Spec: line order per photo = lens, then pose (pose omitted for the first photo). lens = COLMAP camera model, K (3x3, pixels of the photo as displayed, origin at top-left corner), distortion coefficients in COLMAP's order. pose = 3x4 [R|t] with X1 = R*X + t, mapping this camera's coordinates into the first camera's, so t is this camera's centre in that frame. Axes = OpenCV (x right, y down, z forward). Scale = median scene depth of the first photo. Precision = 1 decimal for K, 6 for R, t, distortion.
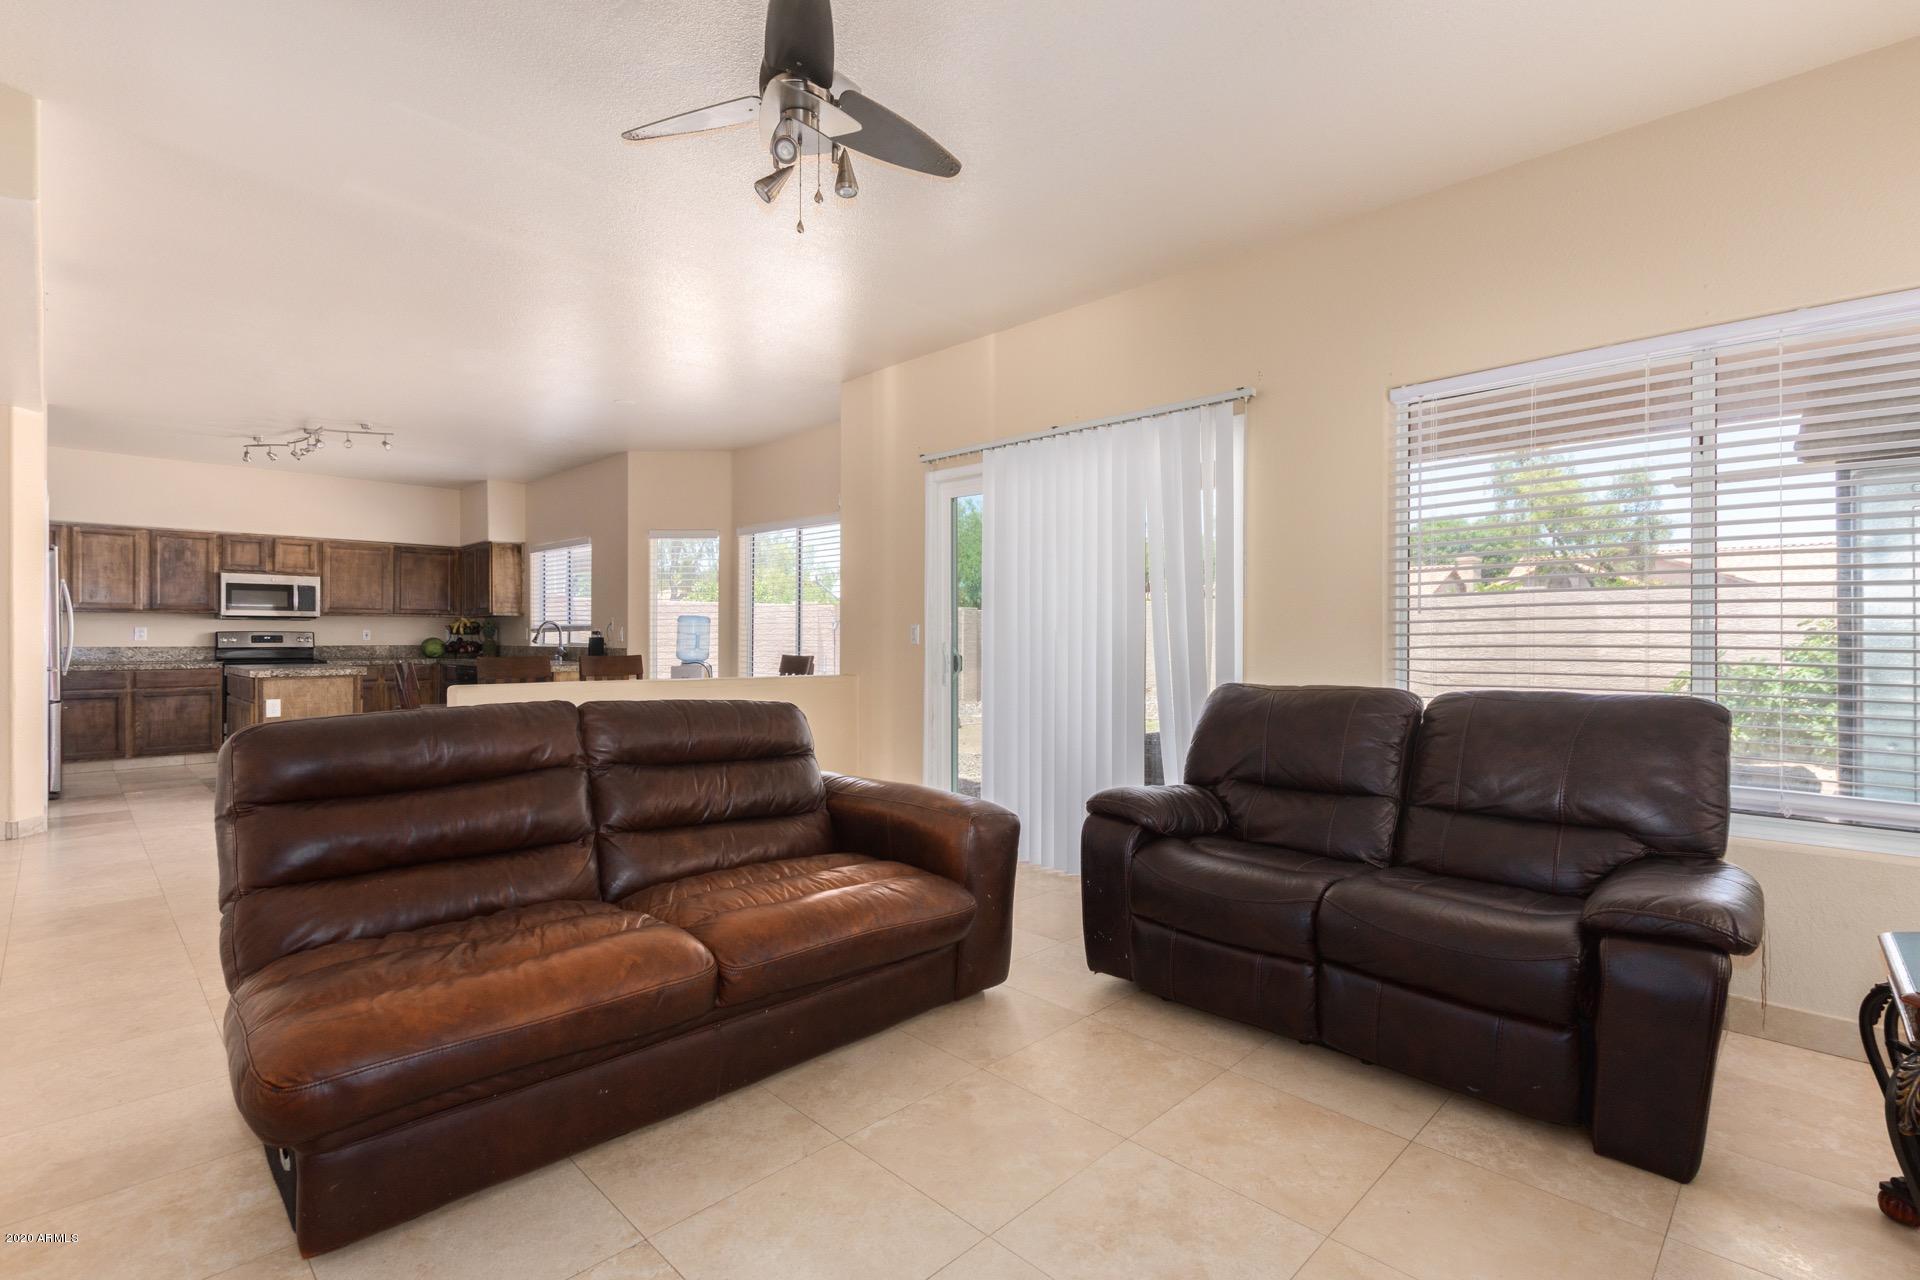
lens RADIAL K [[893.6, 0, 977.5], [0, 893.6, 632.2], [0, 0, 1]] dist [0.012110, -0.005114]
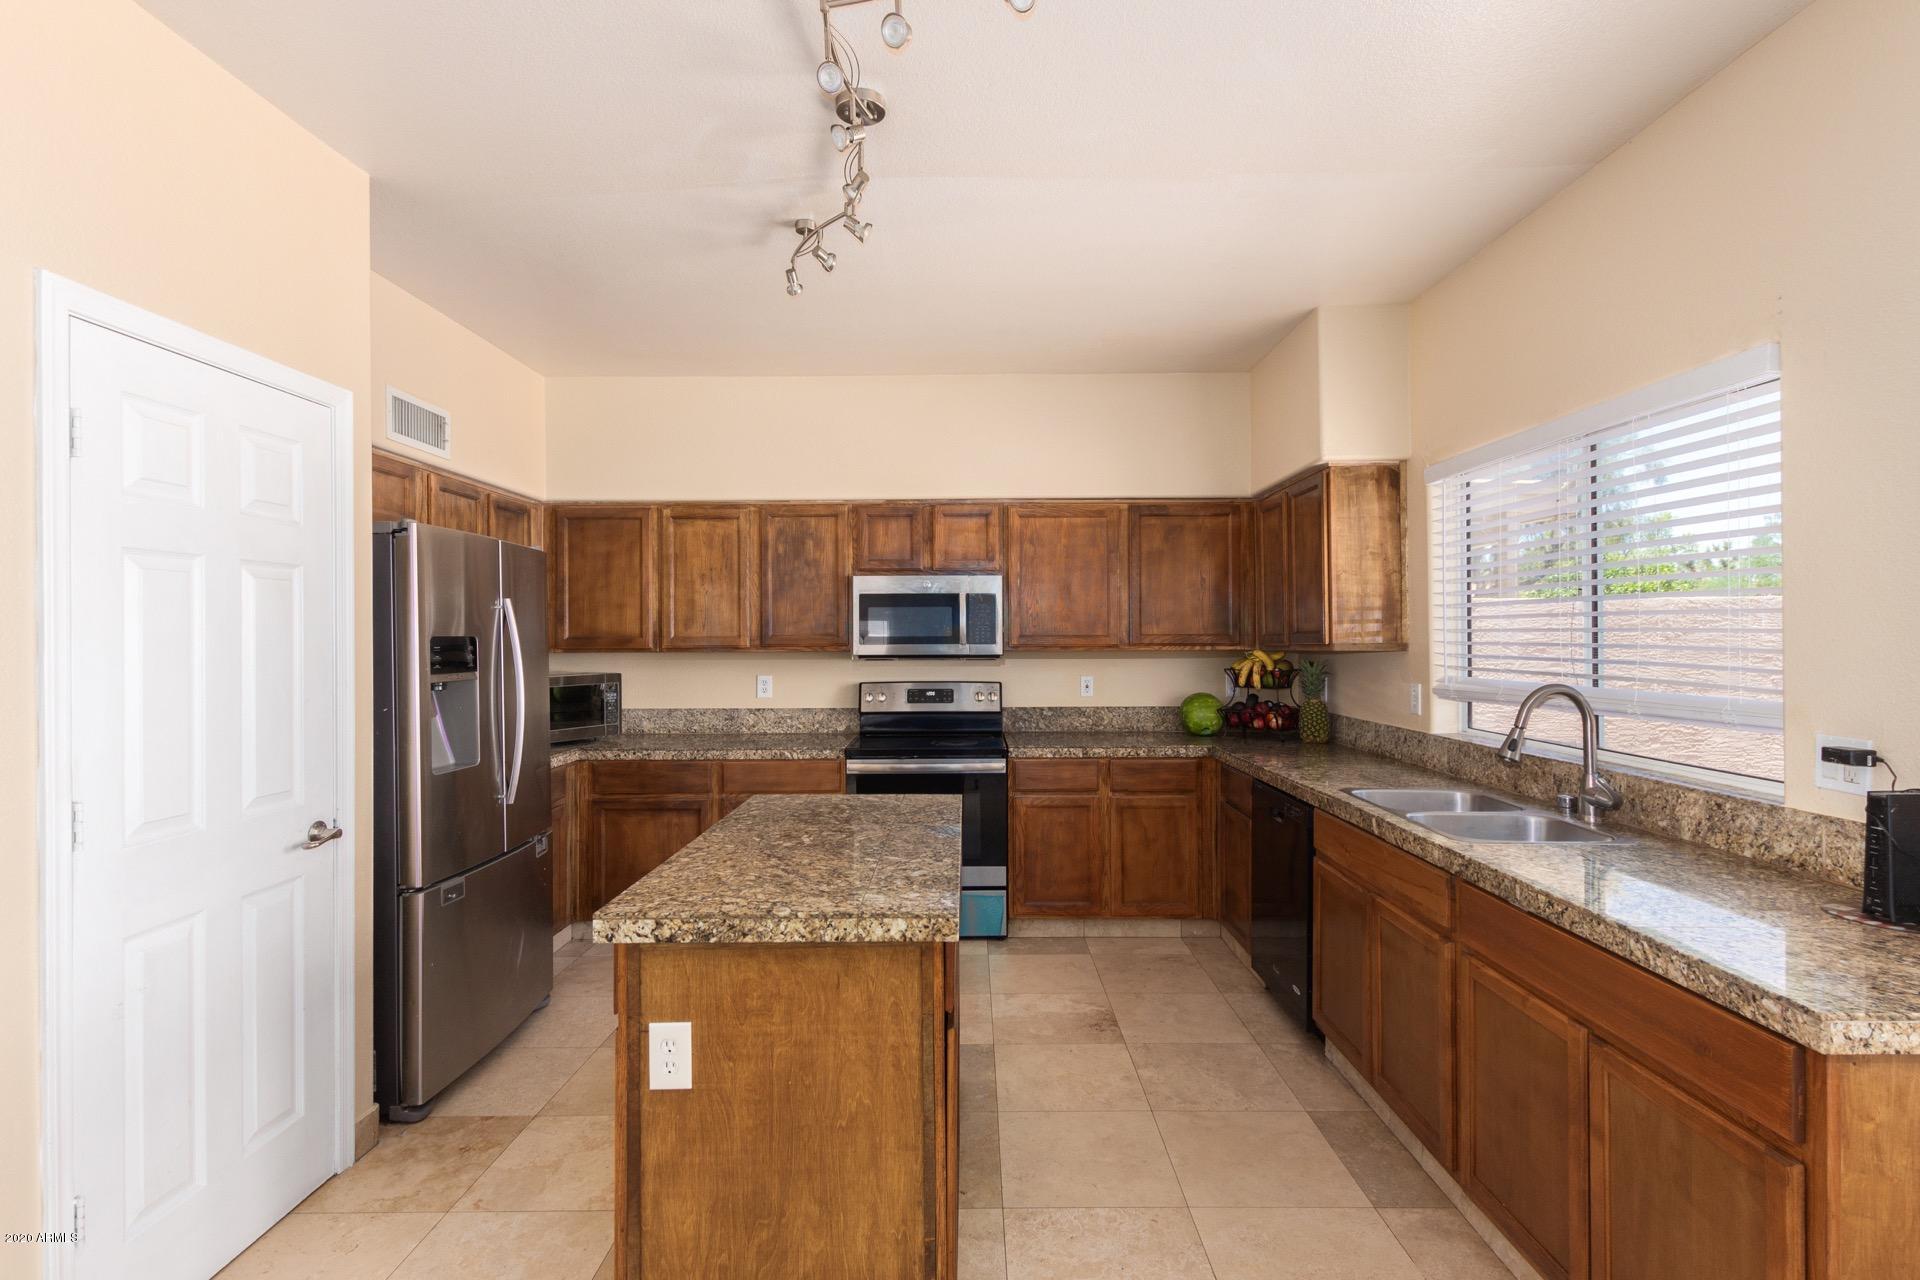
lens RADIAL K [[916.8, 0, 963.7], [0, 916.8, 630.9], [0, 0, 1]] dist [0.014803, -0.004088]
pose [[0.693065, -0.008326, -0.720827, -0.386069], [0.009401, 0.999953, -0.002511, -0.030038], [0.720813, -0.005036, 0.693111, 0.643334]]
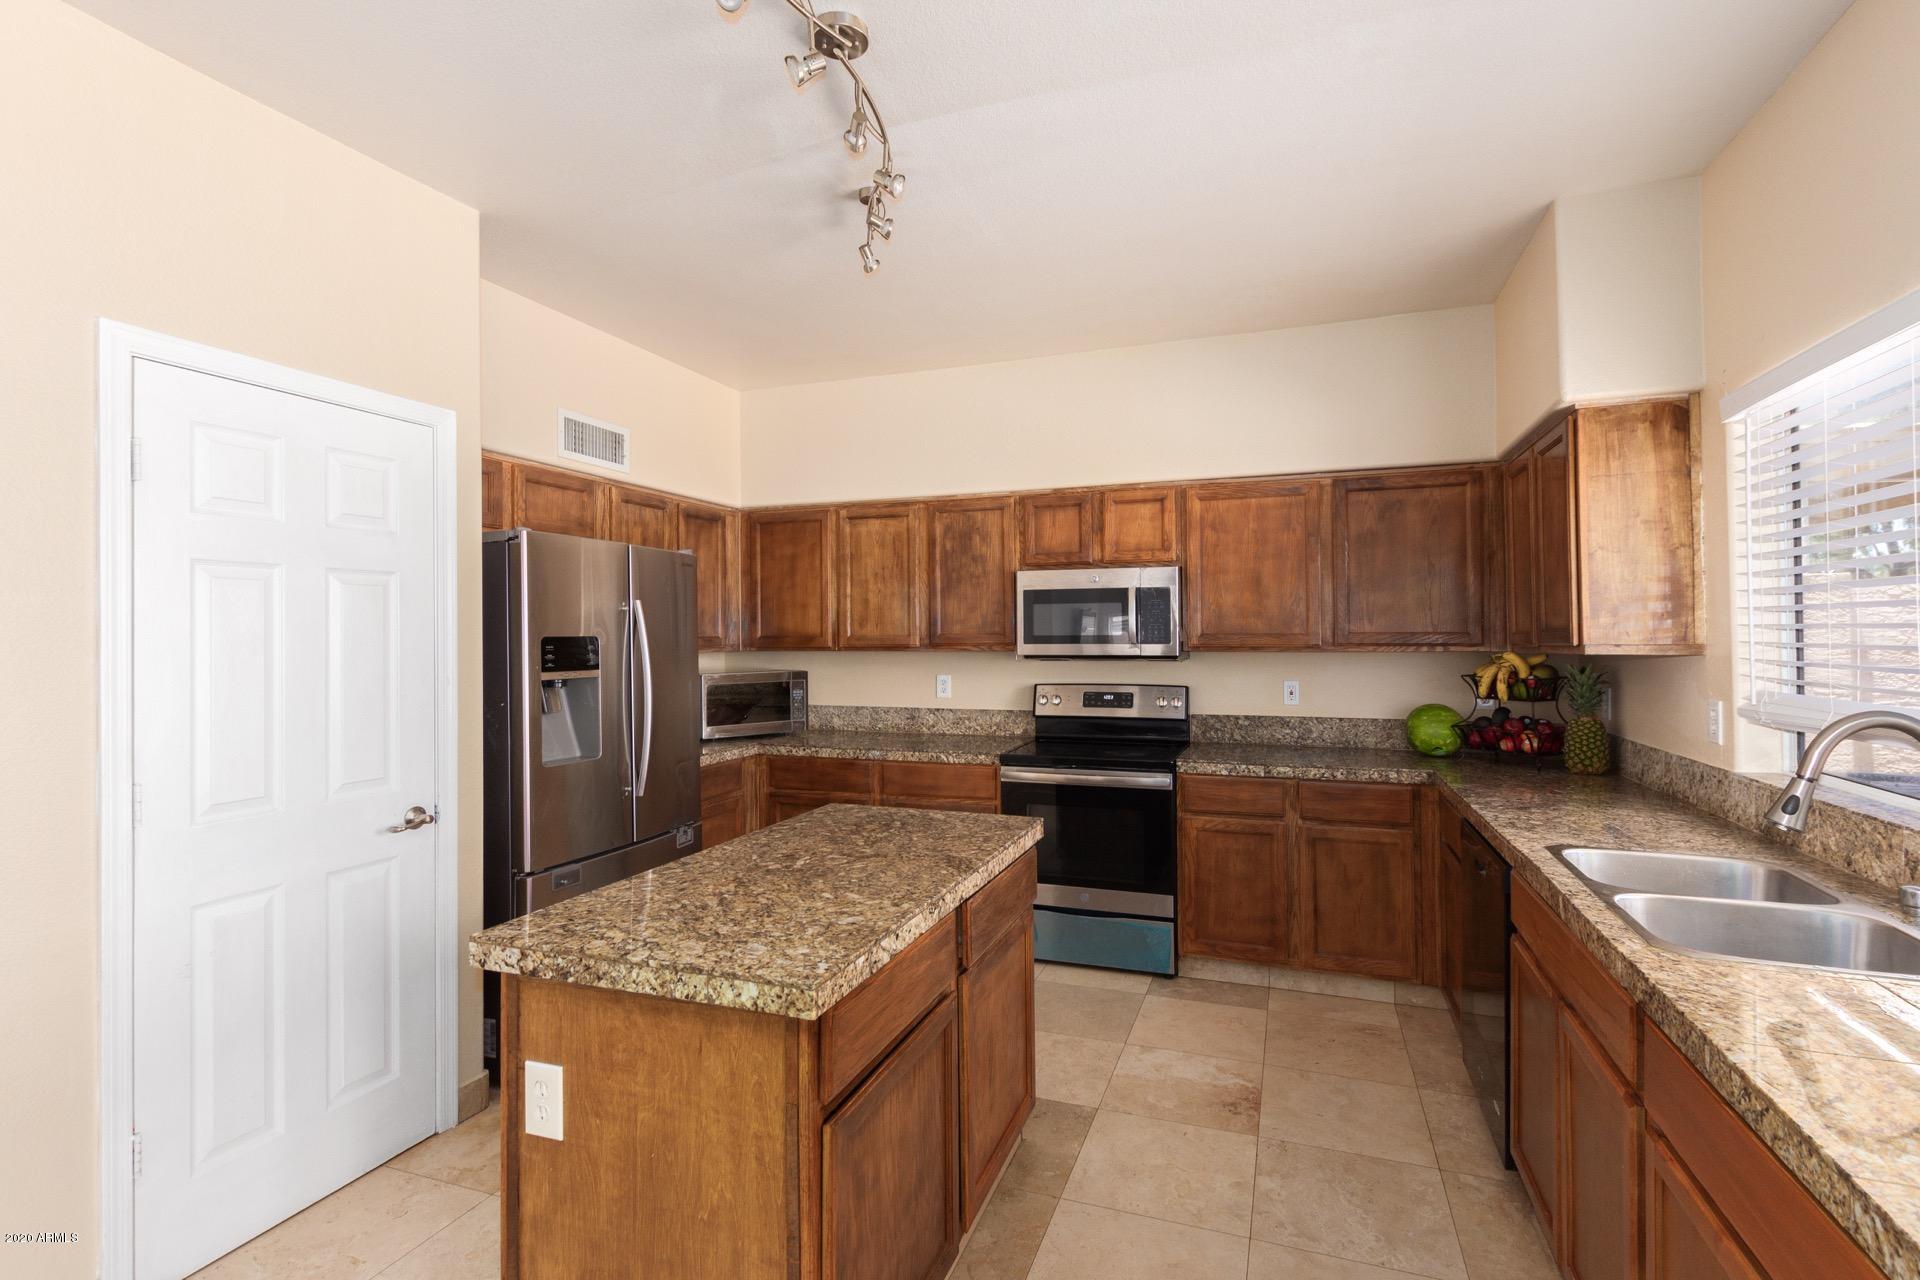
lens RADIAL K [[893.6, 0, 973.9], [0, 893.6, 624.4], [0, 0, 1]] dist [0.012110, -0.005114]
pose [[0.411896, -0.014479, -0.911116, -0.377432], [0.011626, 0.999876, -0.010634, -0.029799], [0.911157, -0.006212, 0.412013, 0.741381]]
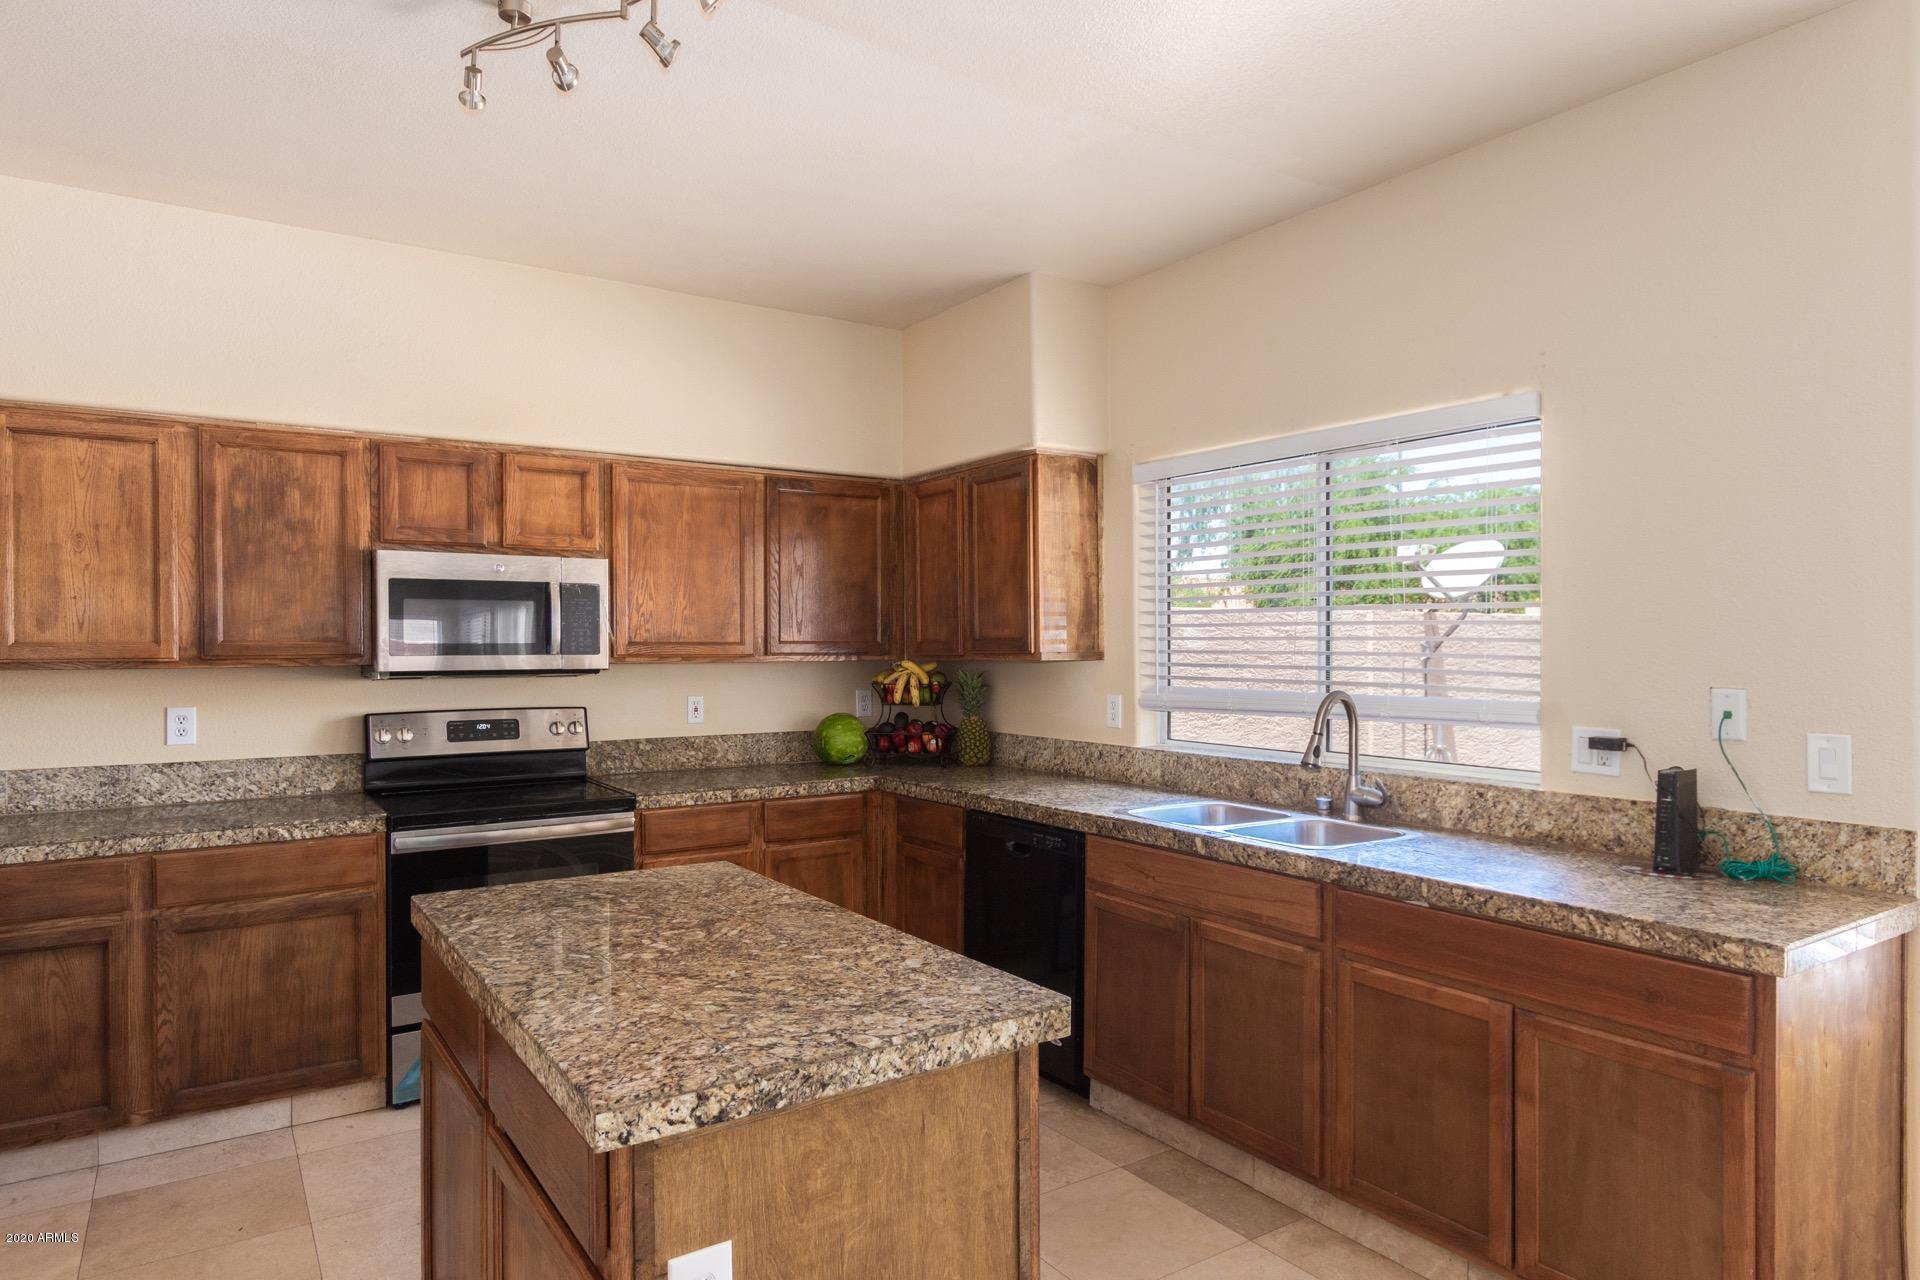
lens RADIAL K [[1147.0, 0, 964.3], [0, 1147.0, 651.0], [0, 0, 1]] dist [-0.000232, 0.006752]
pose [[0.978740, -0.001252, -0.205103, -0.508099], [0.004032, 0.999906, 0.013138, -0.030631], [0.205067, -0.013685, 0.978652, 0.588470]]
